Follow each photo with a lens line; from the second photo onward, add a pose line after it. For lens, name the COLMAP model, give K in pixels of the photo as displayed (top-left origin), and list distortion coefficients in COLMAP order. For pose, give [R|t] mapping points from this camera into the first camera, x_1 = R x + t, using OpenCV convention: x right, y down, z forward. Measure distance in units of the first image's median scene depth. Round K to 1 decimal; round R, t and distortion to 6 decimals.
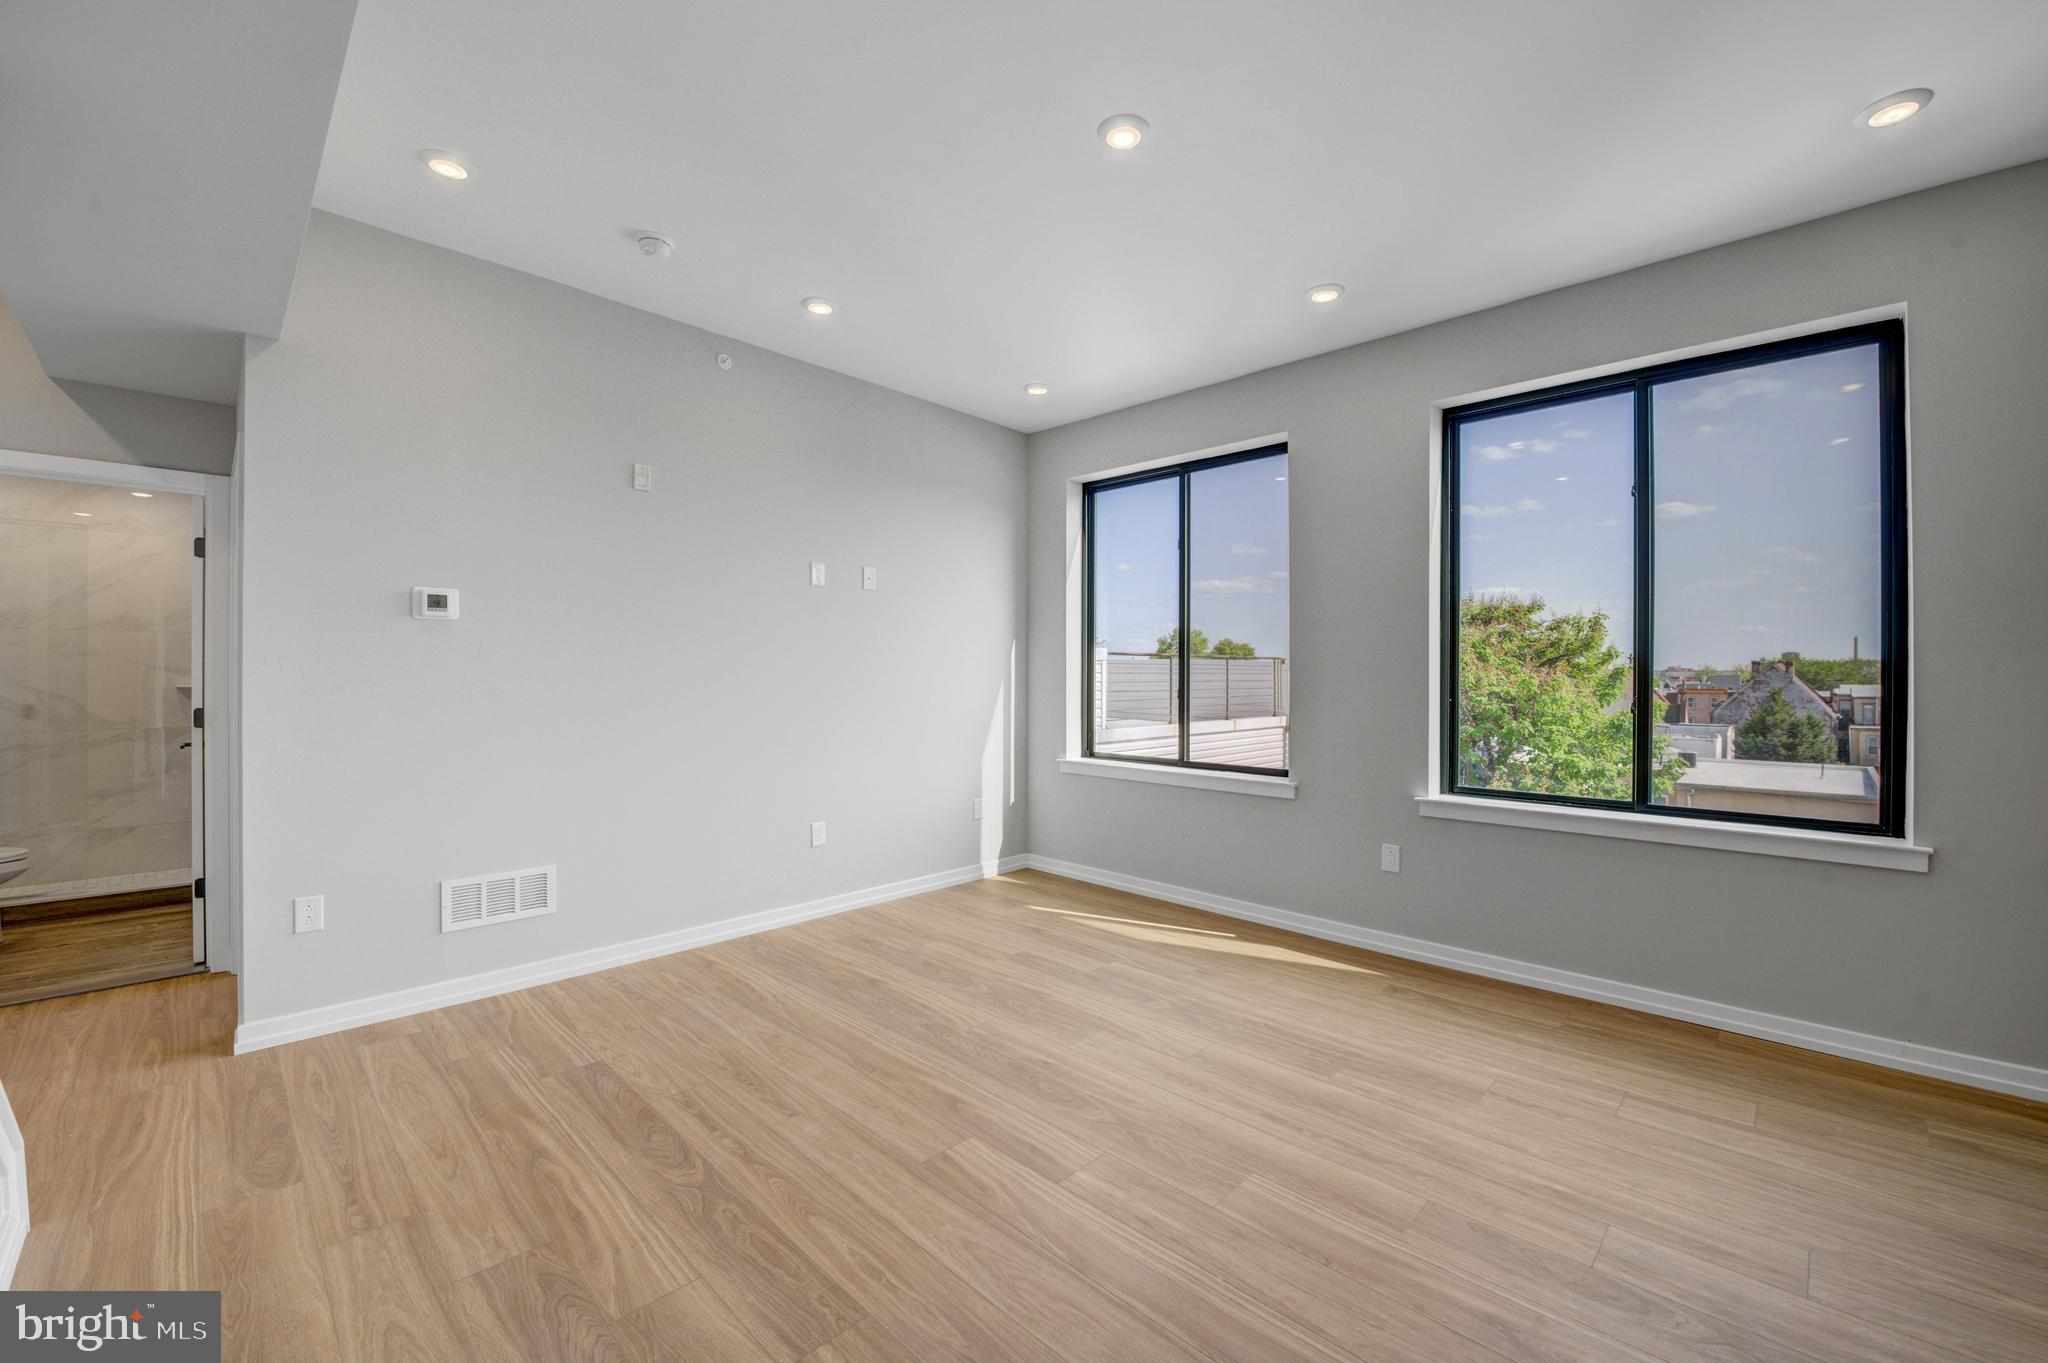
lens RADIAL K [[819.0, 0, 1007.5], [0, 819.0, 680.9], [0, 0, 1]] dist [-0.013785, -0.000106]
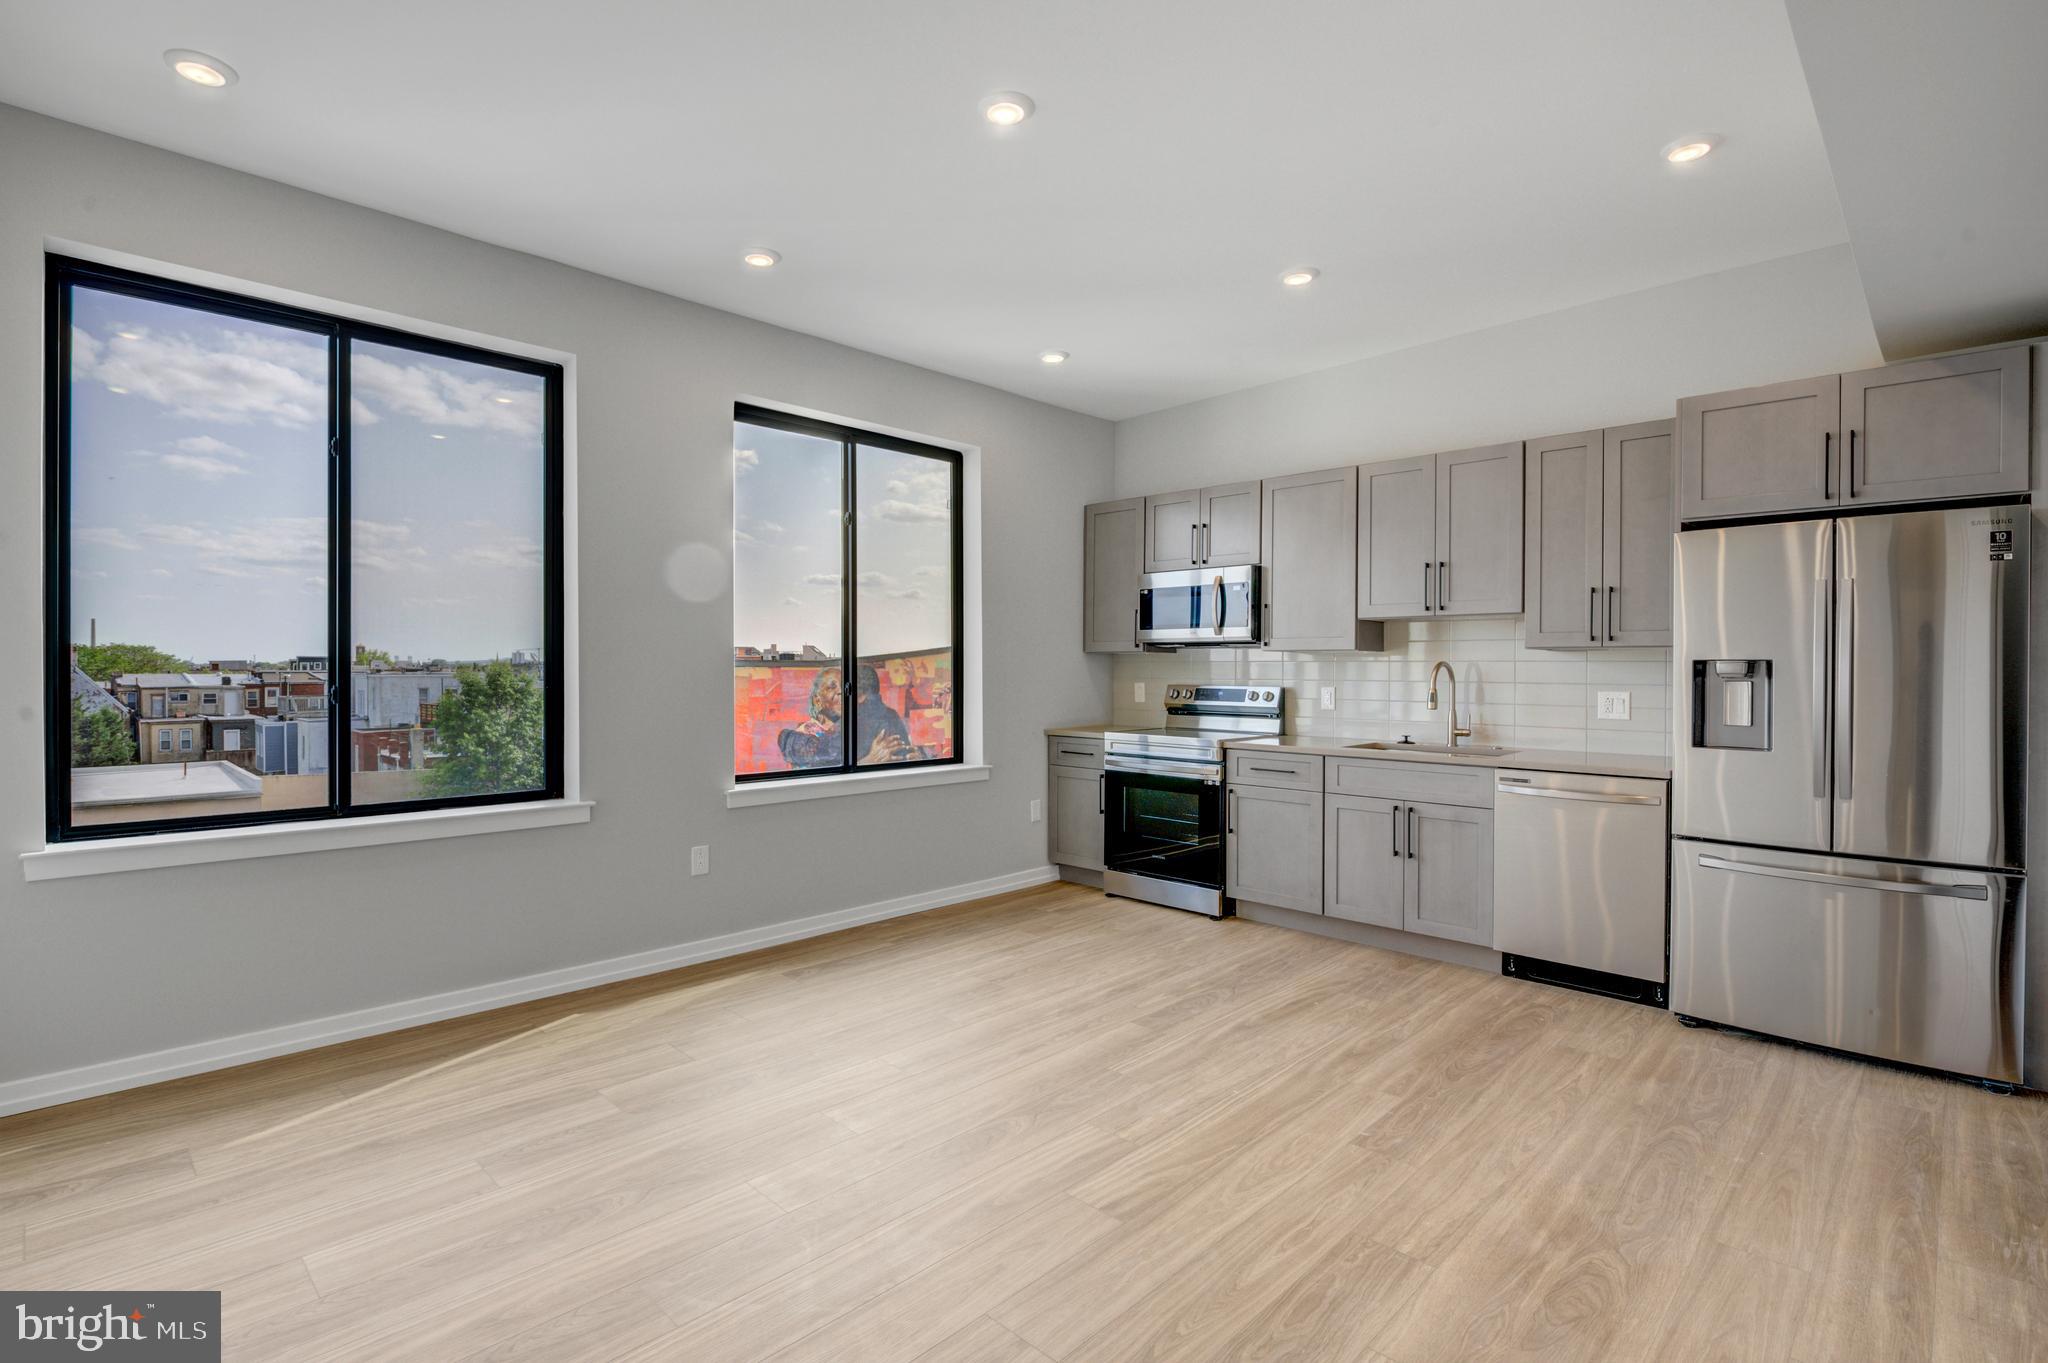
lens RADIAL K [[972.7, 0, 1031.0], [0, 972.7, 676.4], [0, 0, 1]] dist [-0.003338, -0.005679]
pose [[-0.025671, -0.009380, 0.999626, -0.891087], [0.002533, 0.999952, 0.009448, -0.006474], [-0.999667, 0.002775, -0.025646, 0.873888]]
